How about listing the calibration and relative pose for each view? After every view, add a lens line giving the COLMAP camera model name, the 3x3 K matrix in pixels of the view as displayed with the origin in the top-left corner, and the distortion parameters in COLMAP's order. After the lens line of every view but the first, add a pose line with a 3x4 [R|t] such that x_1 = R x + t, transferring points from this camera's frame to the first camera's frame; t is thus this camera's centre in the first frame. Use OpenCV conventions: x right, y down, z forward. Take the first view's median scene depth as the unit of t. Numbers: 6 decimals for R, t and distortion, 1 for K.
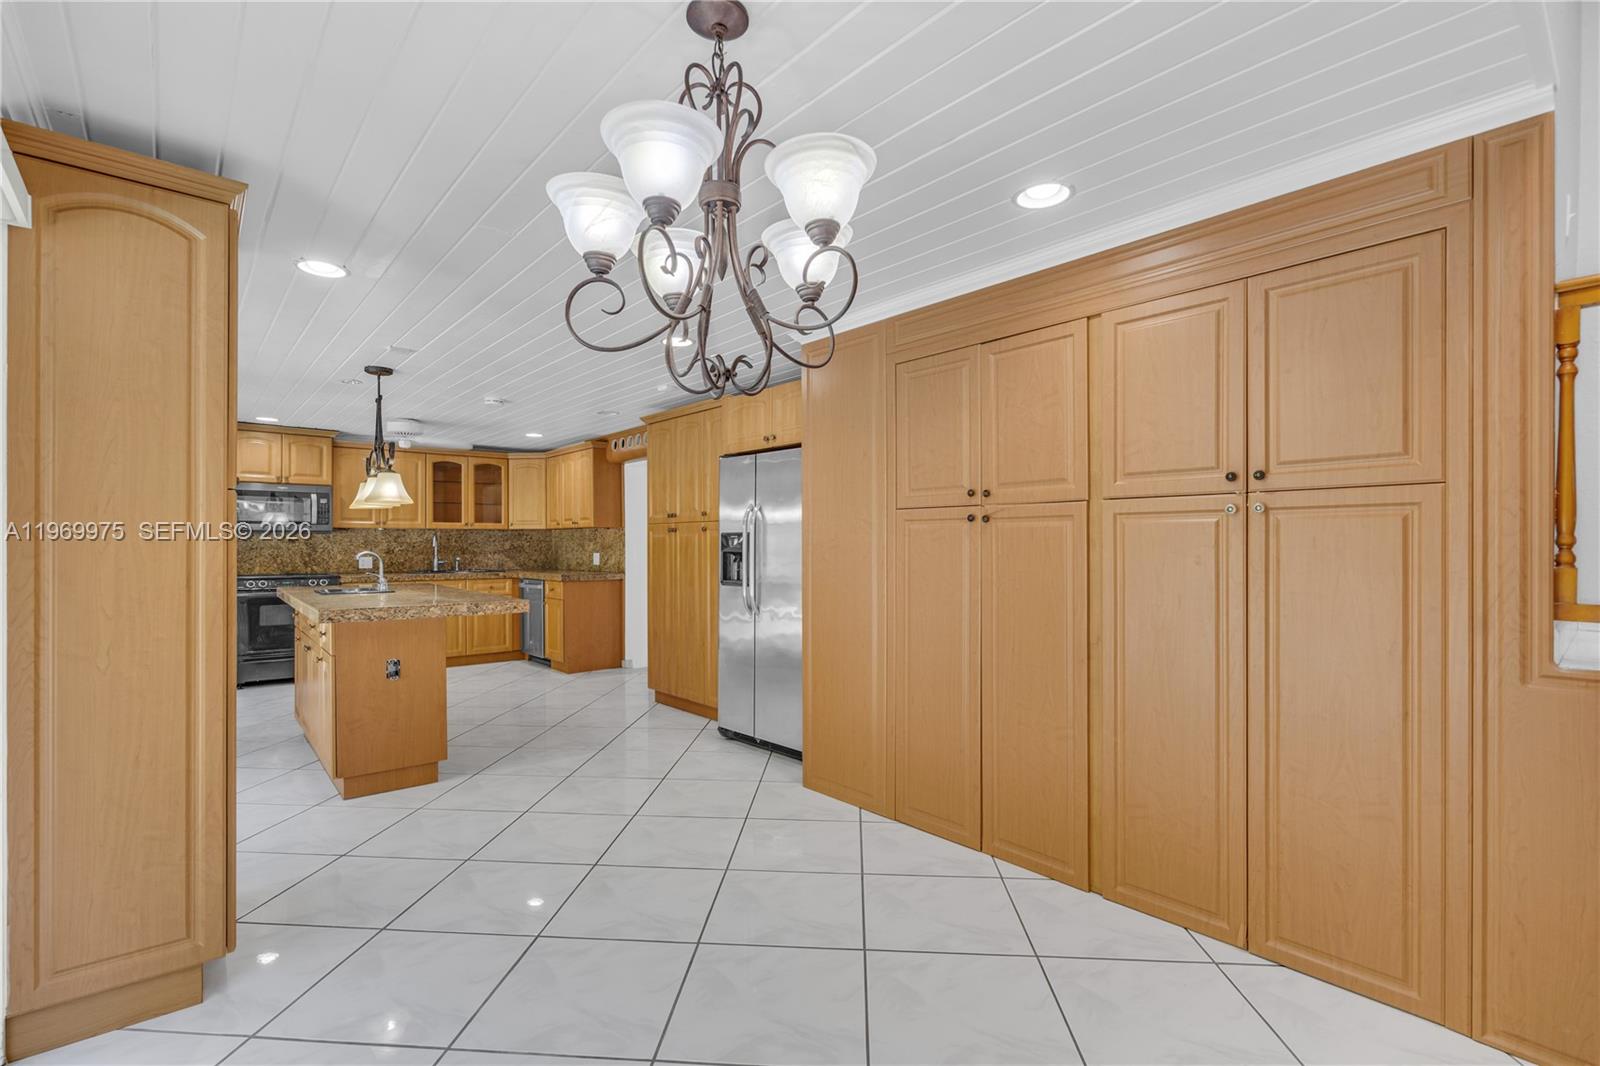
lens RADIAL K [[730.6, 0, 800.0], [0, 730.6, 533.0], [0, 0, 1]] dist [-0.004302, -0.000754]
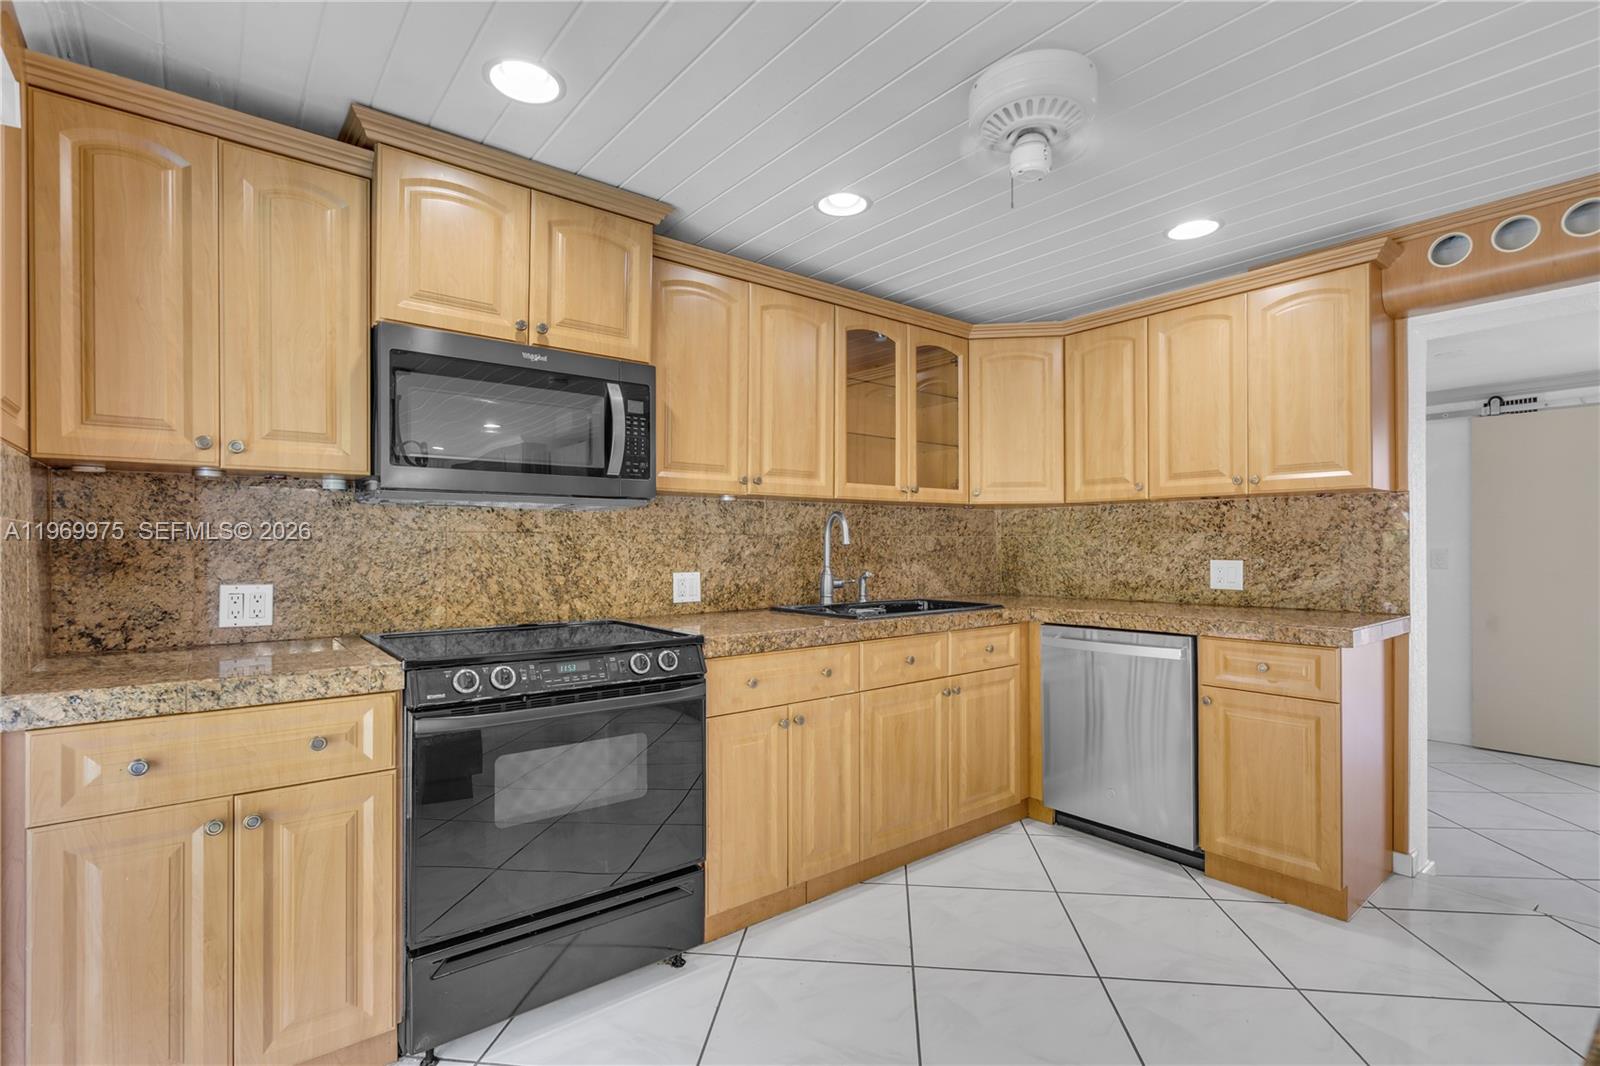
lens RADIAL K [[722.1, 0, 800.0], [0, 722.1, 533.0], [0, 0, 1]] dist [0.000873, 0.000542]
pose [[0.999919, -0.000341, -0.012705, -0.516727], [0.000385, 0.999994, 0.003462, 0.010523], [0.012704, -0.003467, 0.999913, 0.603897]]
